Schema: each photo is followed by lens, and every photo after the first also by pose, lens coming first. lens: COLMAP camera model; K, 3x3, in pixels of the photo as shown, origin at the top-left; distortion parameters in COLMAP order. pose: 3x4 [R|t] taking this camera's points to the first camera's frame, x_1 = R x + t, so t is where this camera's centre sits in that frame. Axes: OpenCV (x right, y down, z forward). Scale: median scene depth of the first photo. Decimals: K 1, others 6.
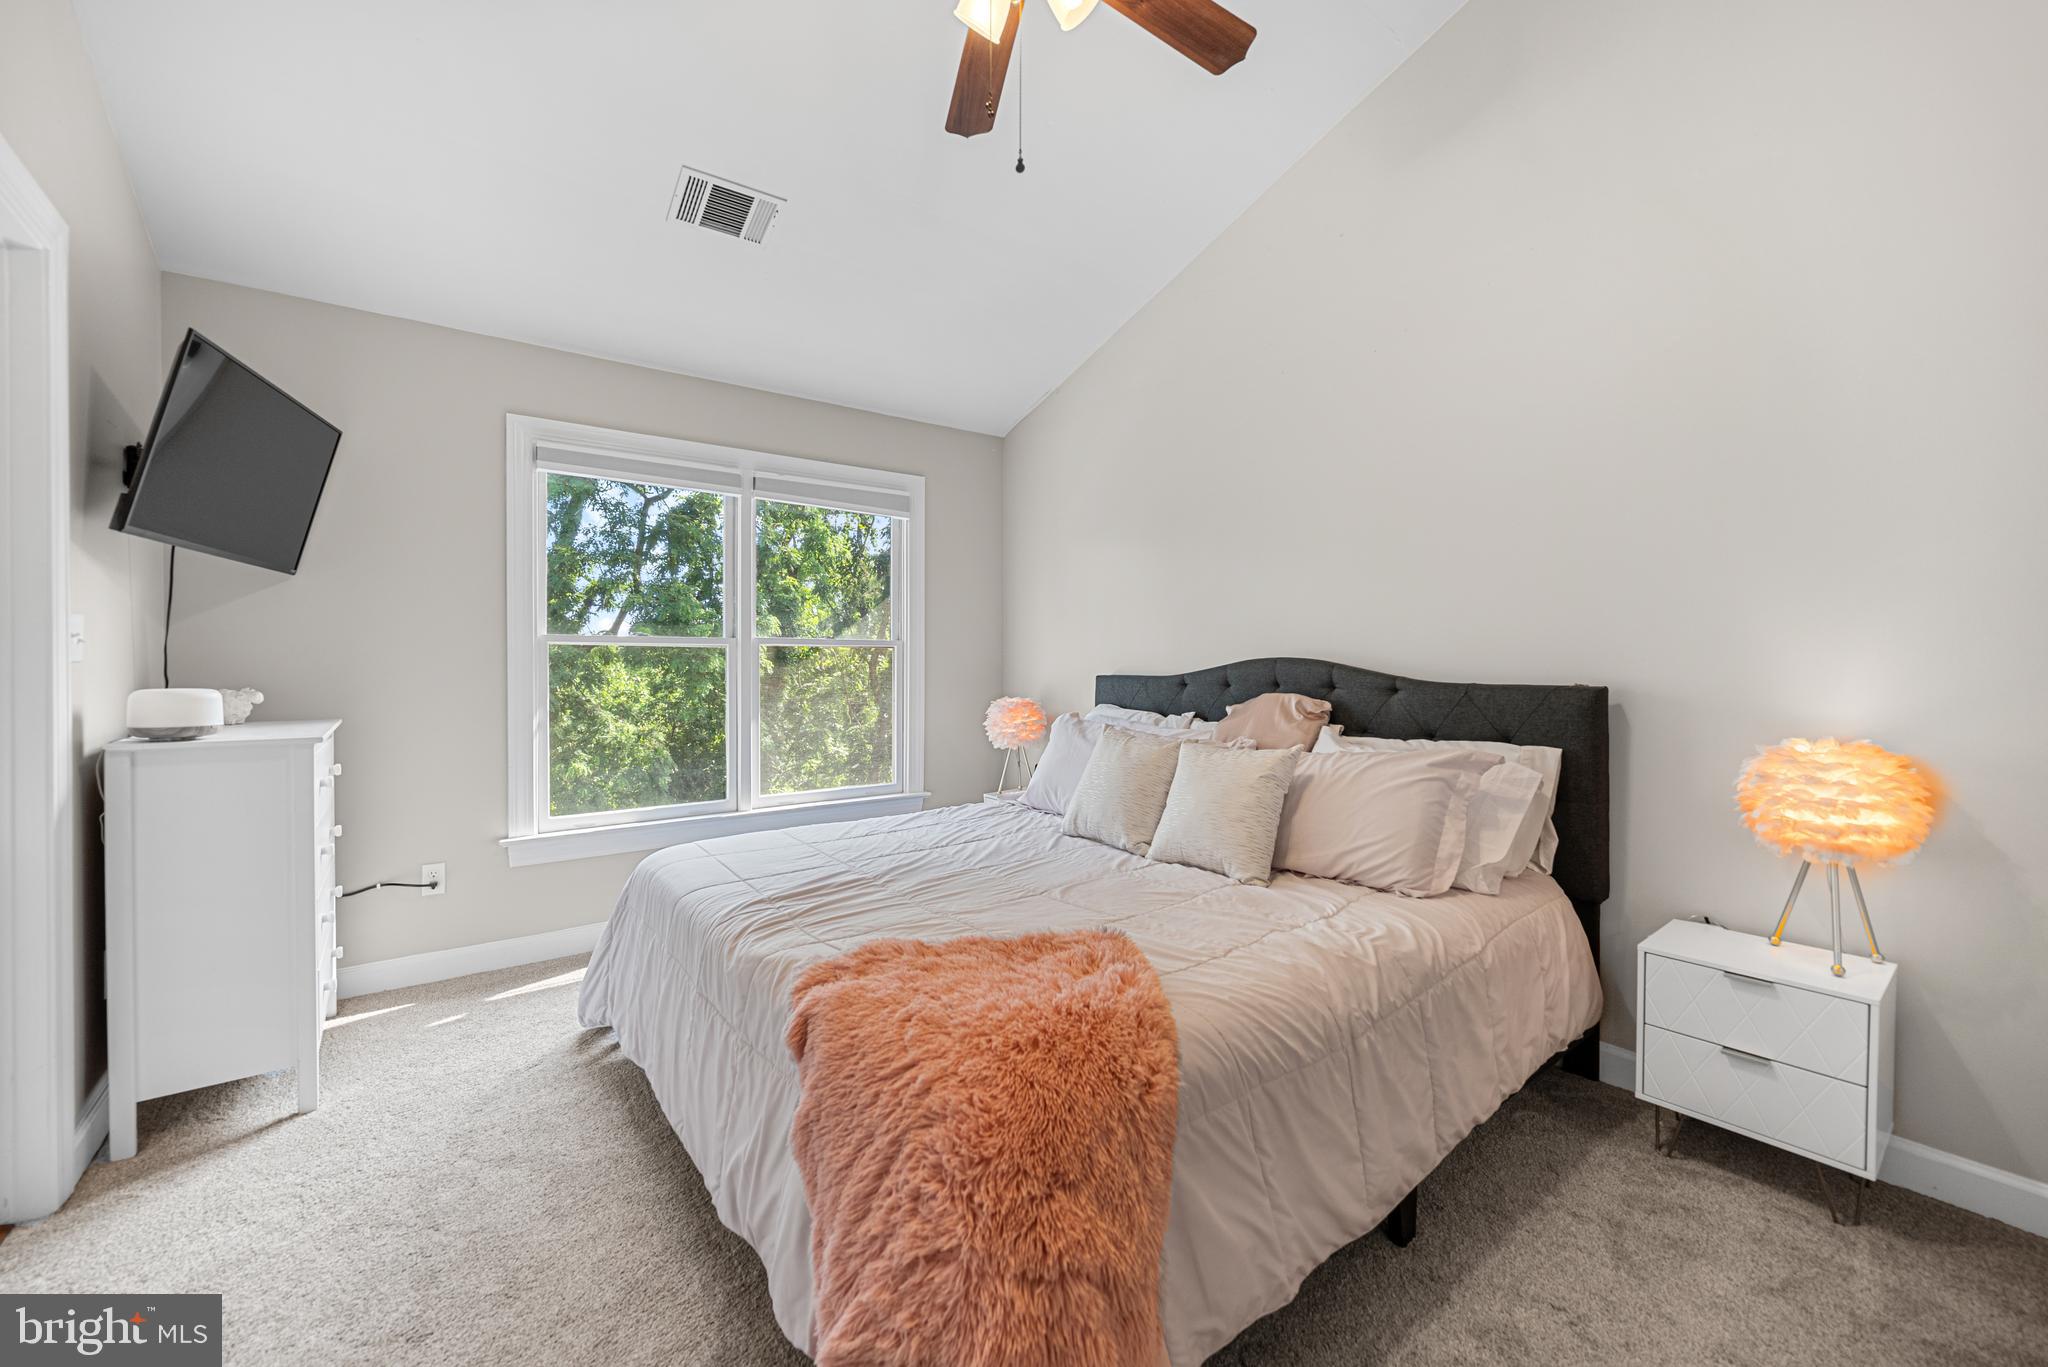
lens RADIAL K [[819.6, 0, 1018.3], [0, 819.6, 663.4], [0, 0, 1]] dist [-0.000369, -0.000085]
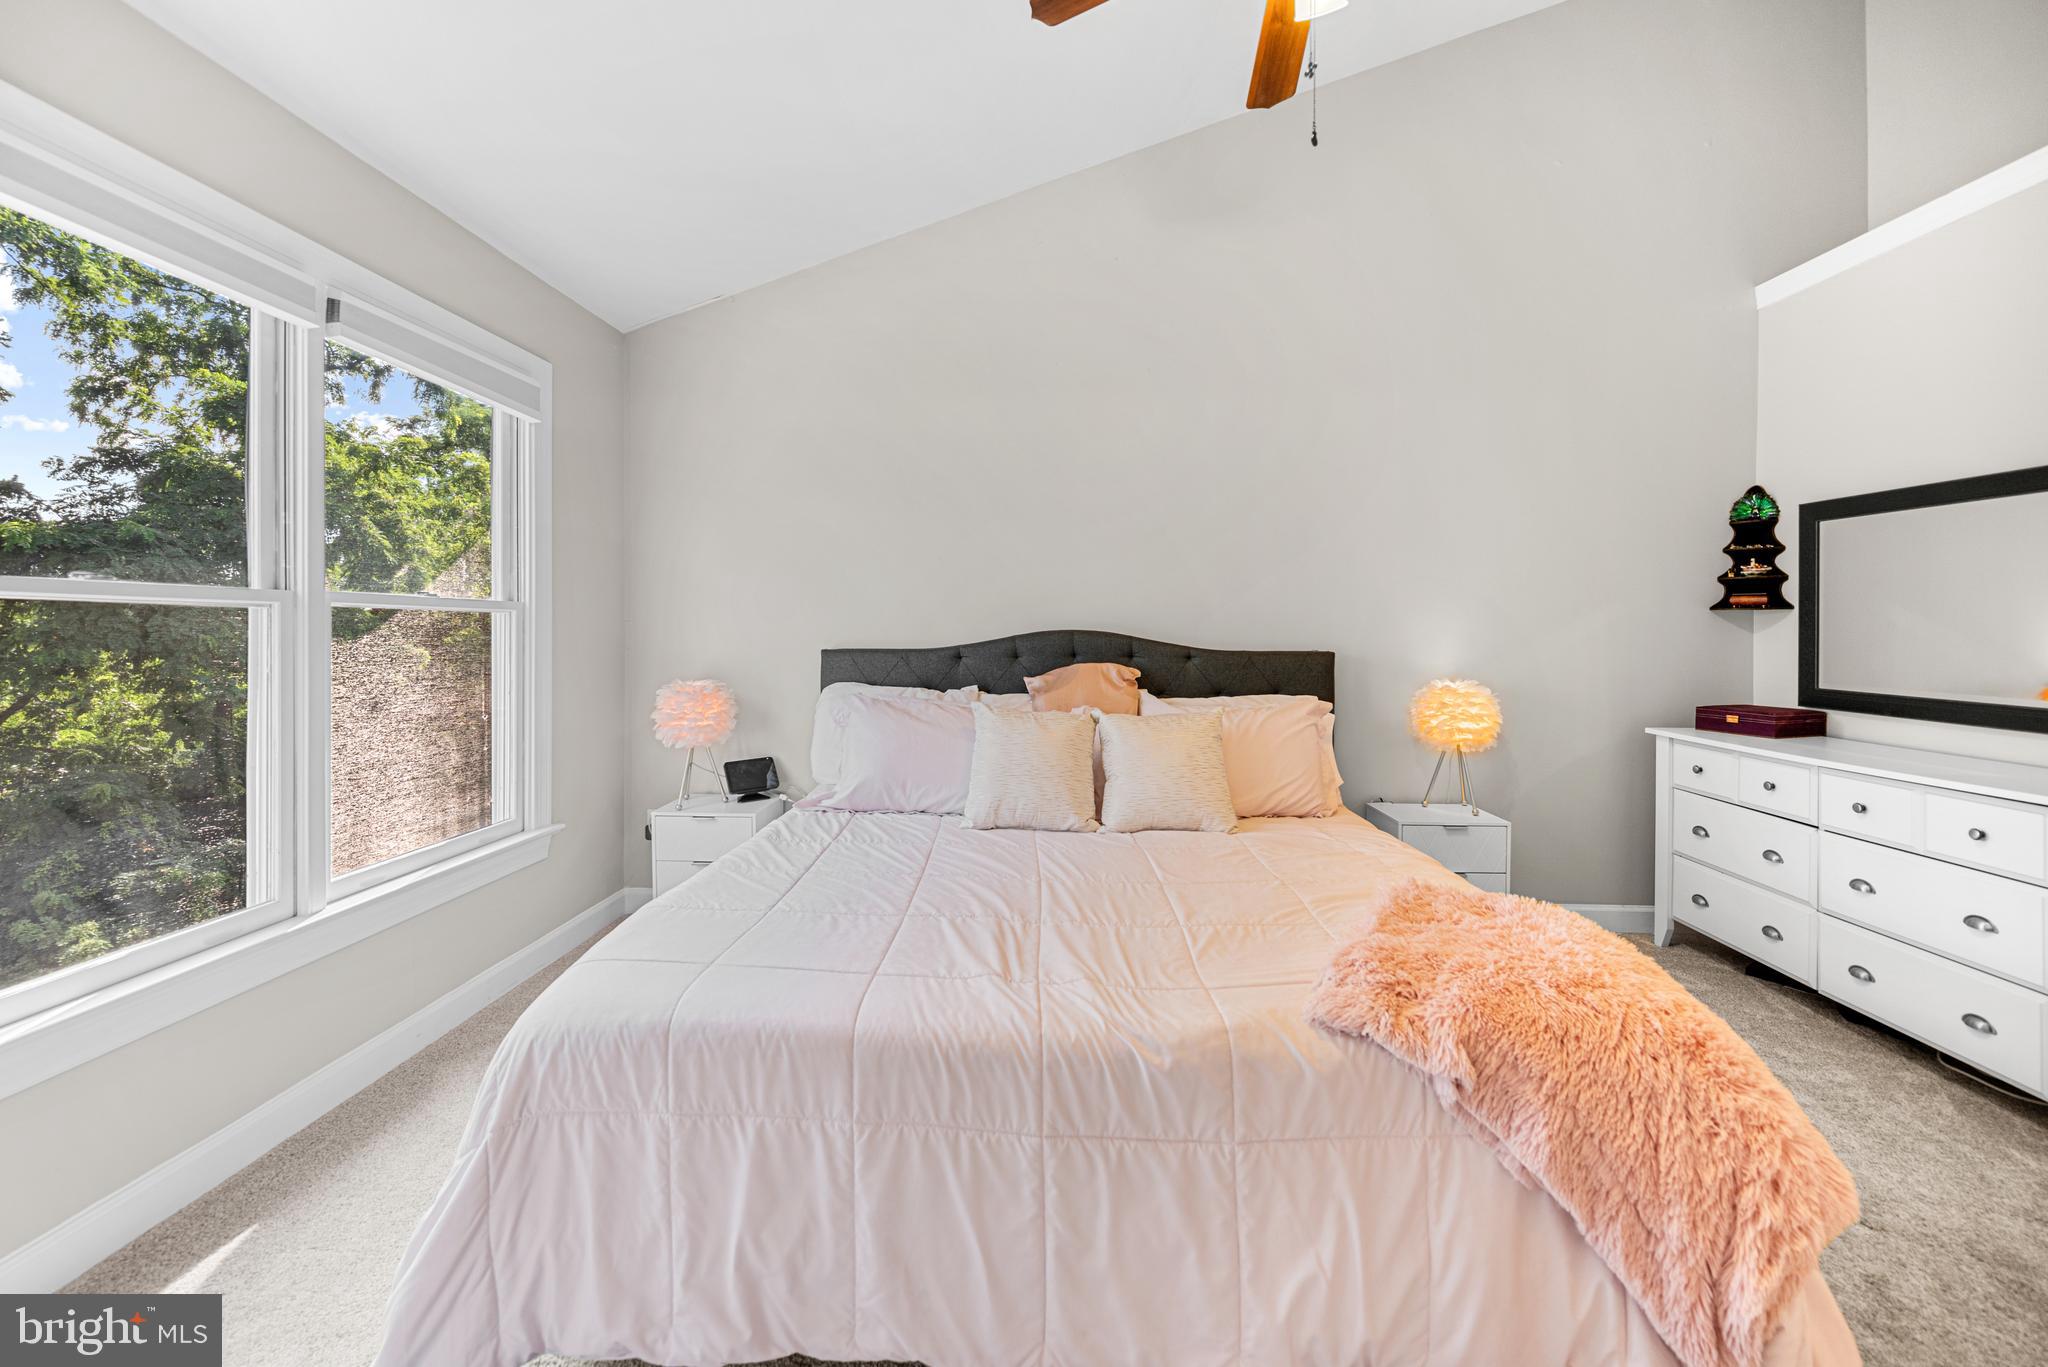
lens RADIAL K [[837.3, 0, 1028.8], [0, 837.3, 628.1], [0, 0, 1]] dist [-0.000439, -0.000348]
pose [[0.633301, 0.000862, 0.773905, -0.584834], [0.001121, 0.999997, -0.002031, -0.007439], [-0.773905, 0.002153, 0.633298, 0.365971]]
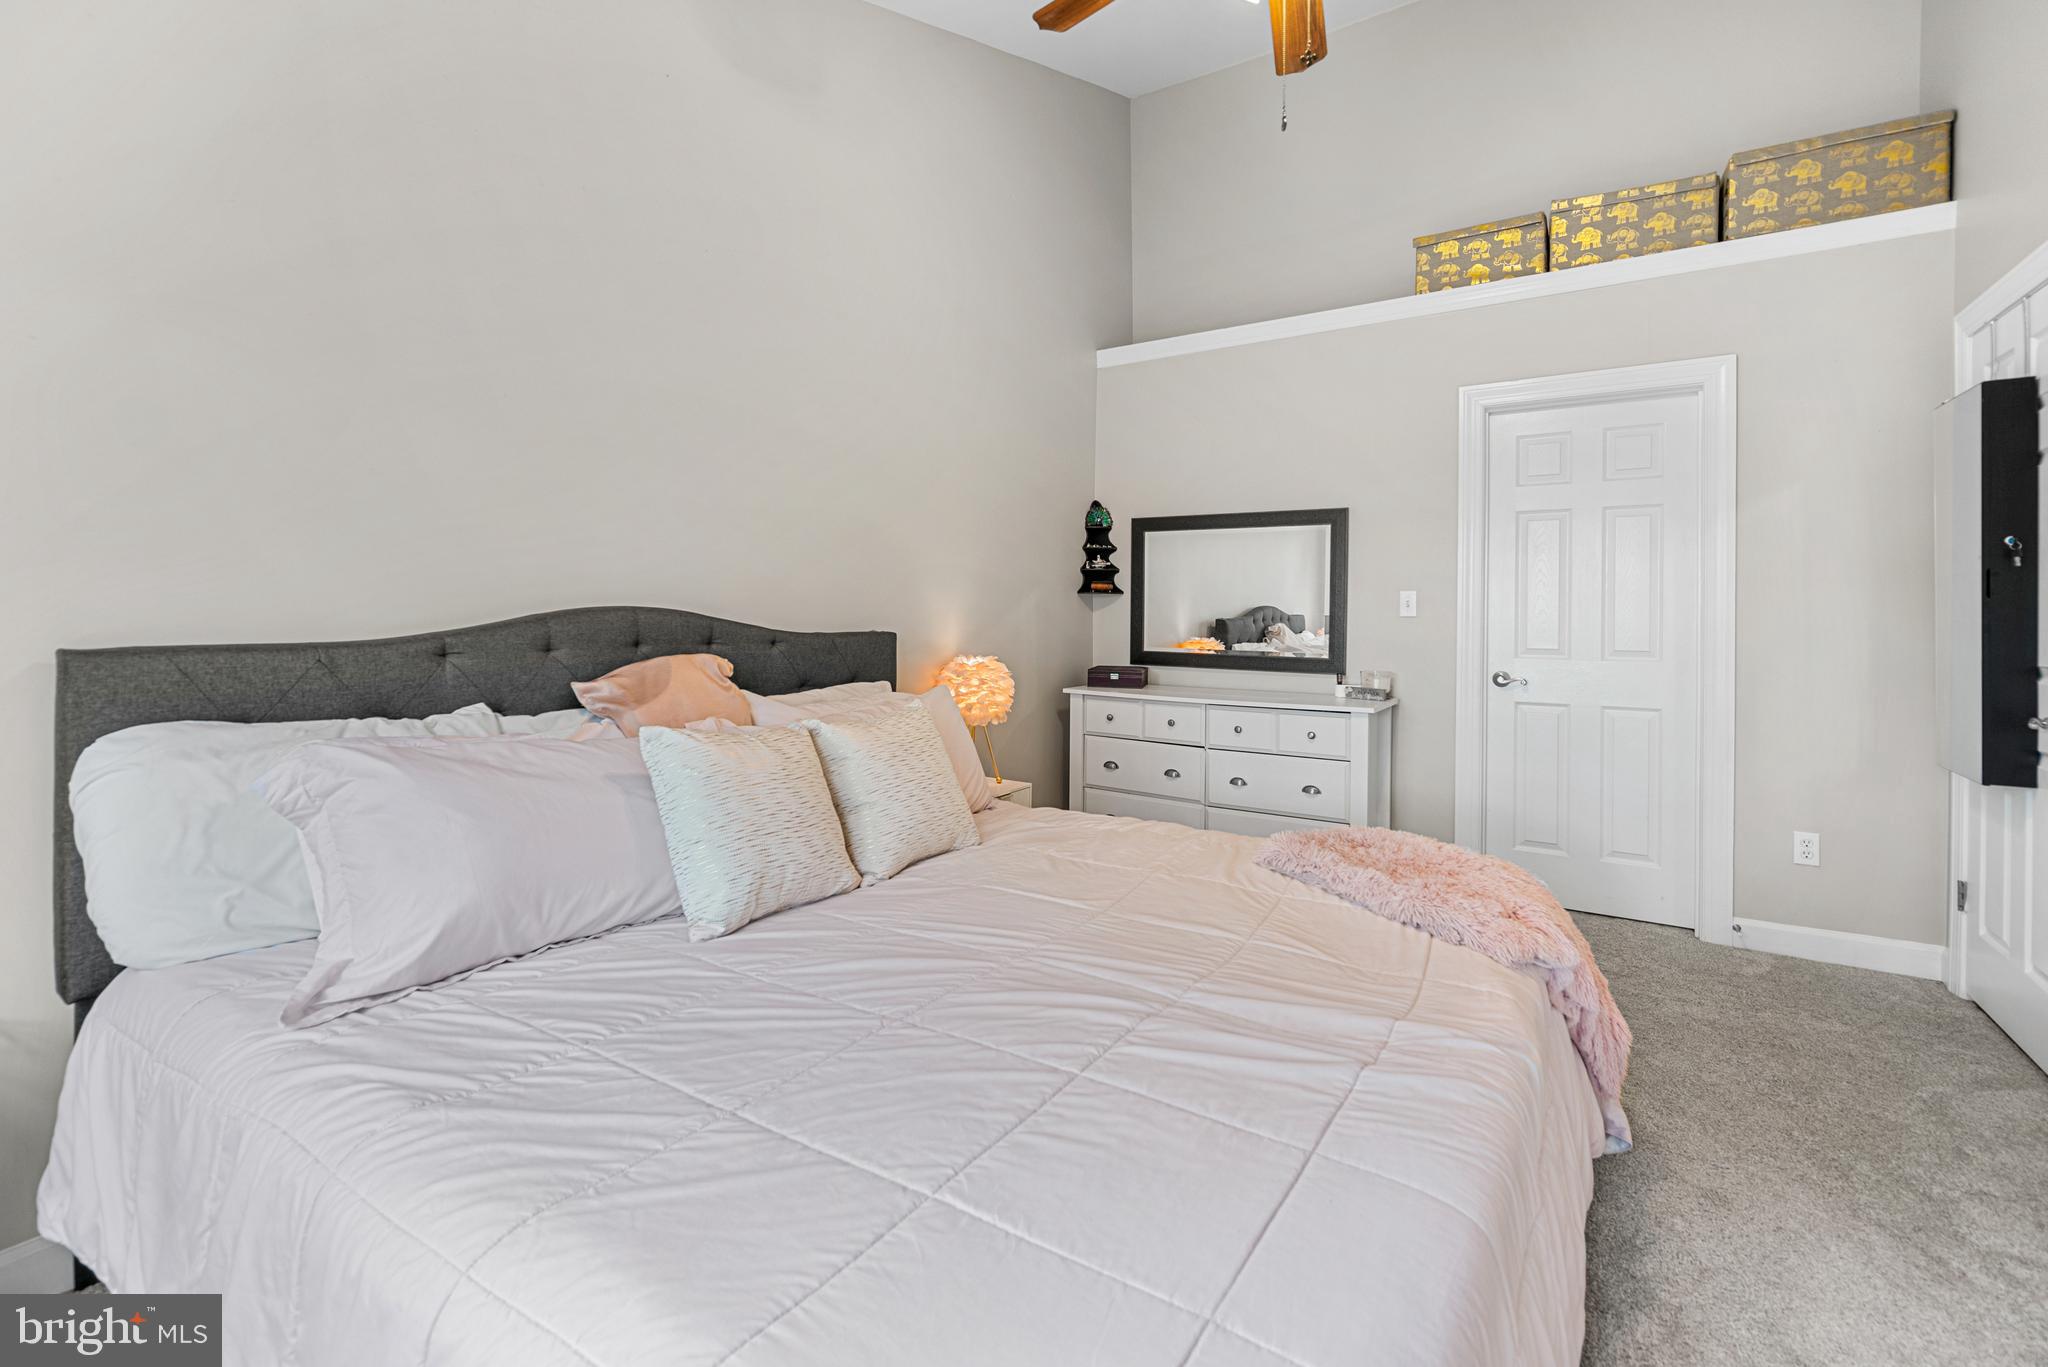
lens RADIAL K [[877.2, 0, 1030.3], [0, 877.2, 615.8], [0, 0, 1]] dist [0.000545, -0.000004]
pose [[-0.342543, -0.006935, 0.939477, -0.525506], [-0.002398, 0.999976, 0.006507, -0.004231], [-0.939499, -0.000024, -0.342551, 0.970552]]
